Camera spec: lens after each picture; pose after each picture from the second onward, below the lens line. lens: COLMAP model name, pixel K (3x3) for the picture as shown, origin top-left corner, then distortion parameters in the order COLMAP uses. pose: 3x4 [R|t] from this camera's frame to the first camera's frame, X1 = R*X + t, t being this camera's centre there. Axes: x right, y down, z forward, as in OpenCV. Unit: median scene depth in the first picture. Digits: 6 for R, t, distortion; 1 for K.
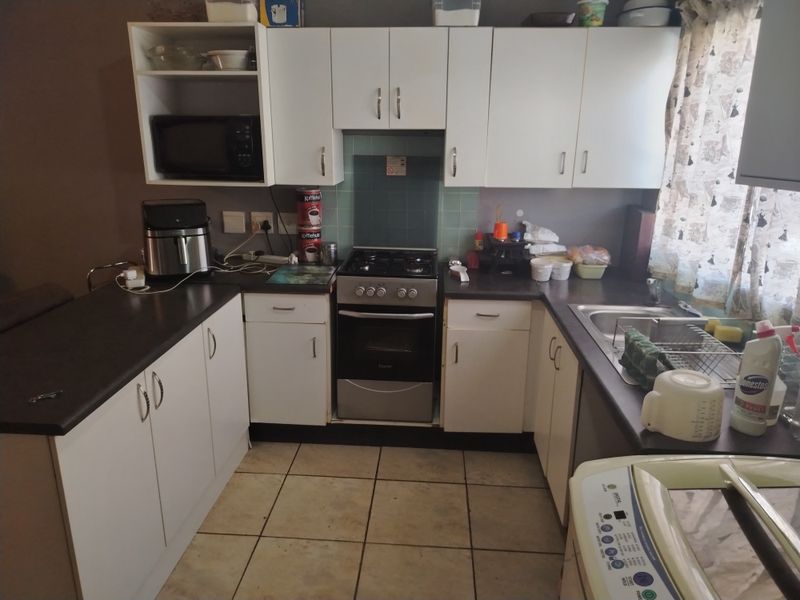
lens RADIAL K [[561.8, 0, 397.7], [0, 561.8, 297.8], [0, 0, 1]] dist [0.008795, -0.012798]
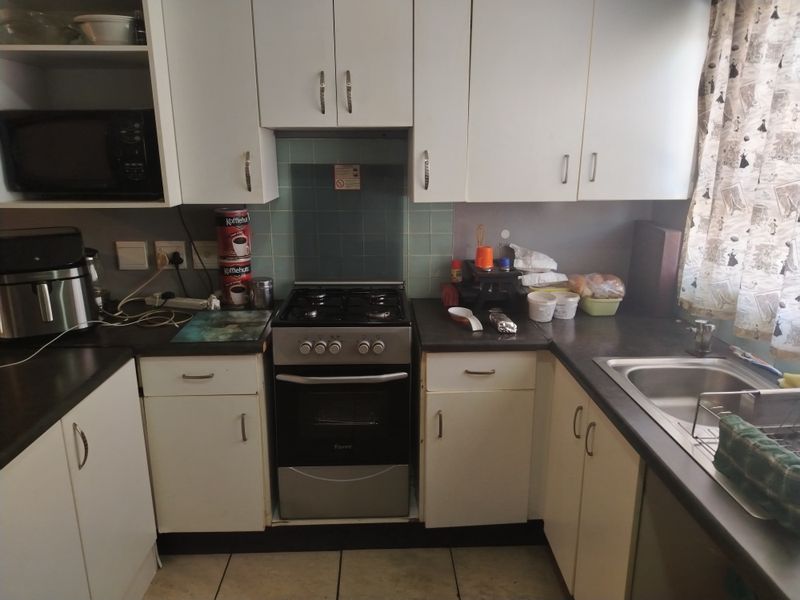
lens RADIAL K [[561.8, 0, 402.4], [0, 561.8, 298.2], [0, 0, 1]] dist [0.008795, -0.012798]
pose [[0.993991, -0.037401, 0.102870, -0.014141], [0.040391, 0.998816, -0.027129, -0.049720], [-0.101733, 0.031121, 0.994325, 0.255503]]
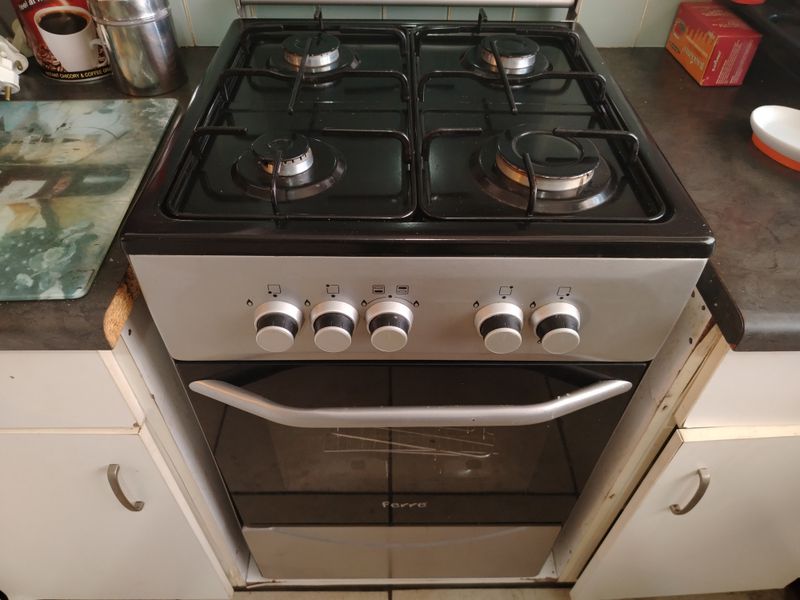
lens RADIAL K [[561.8, 0, 396.9], [0, 561.8, 299.9], [0, 0, 1]] dist [0.008795, -0.012798]
pose [[0.995795, -0.068099, 0.061273, -0.036391], [0.030002, 0.874416, 0.484249, -0.106166], [-0.086555, -0.480374, 0.872782, 0.811107]]
